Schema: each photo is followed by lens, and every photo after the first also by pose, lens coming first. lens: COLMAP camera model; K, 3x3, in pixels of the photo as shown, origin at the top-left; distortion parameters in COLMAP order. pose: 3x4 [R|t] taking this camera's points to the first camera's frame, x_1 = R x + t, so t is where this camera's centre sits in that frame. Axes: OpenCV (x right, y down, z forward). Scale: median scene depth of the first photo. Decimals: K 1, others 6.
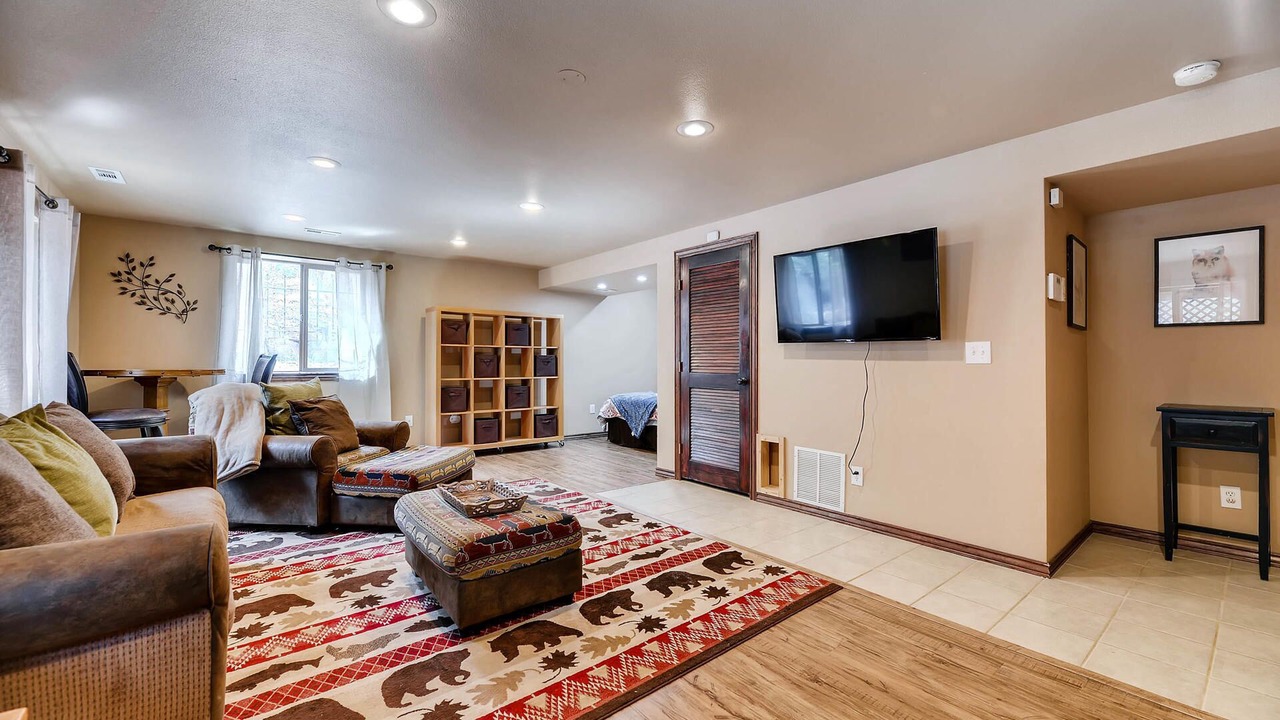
lens RADIAL K [[523.2, 0, 635.9], [0, 523.2, 335.5], [0, 0, 1]] dist [0.006167, -0.000355]
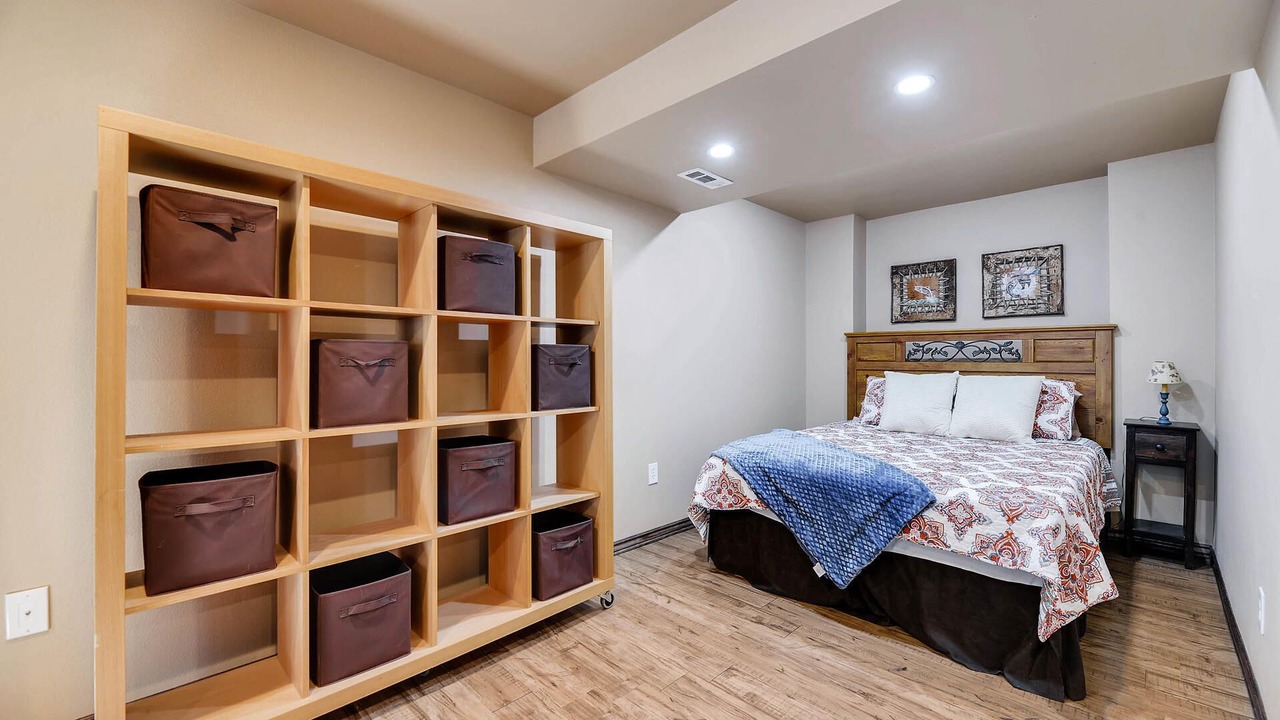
lens RADIAL K [[523.2, 0, 639.8], [0, 523.2, 355.4], [0, 0, 1]] dist [0.006167, -0.000355]
pose [[0.994908, 0.002055, 0.100768, -0.258242], [-0.007112, 0.998732, 0.049844, 0.044927], [-0.100537, -0.050307, 0.993661, 1.085819]]
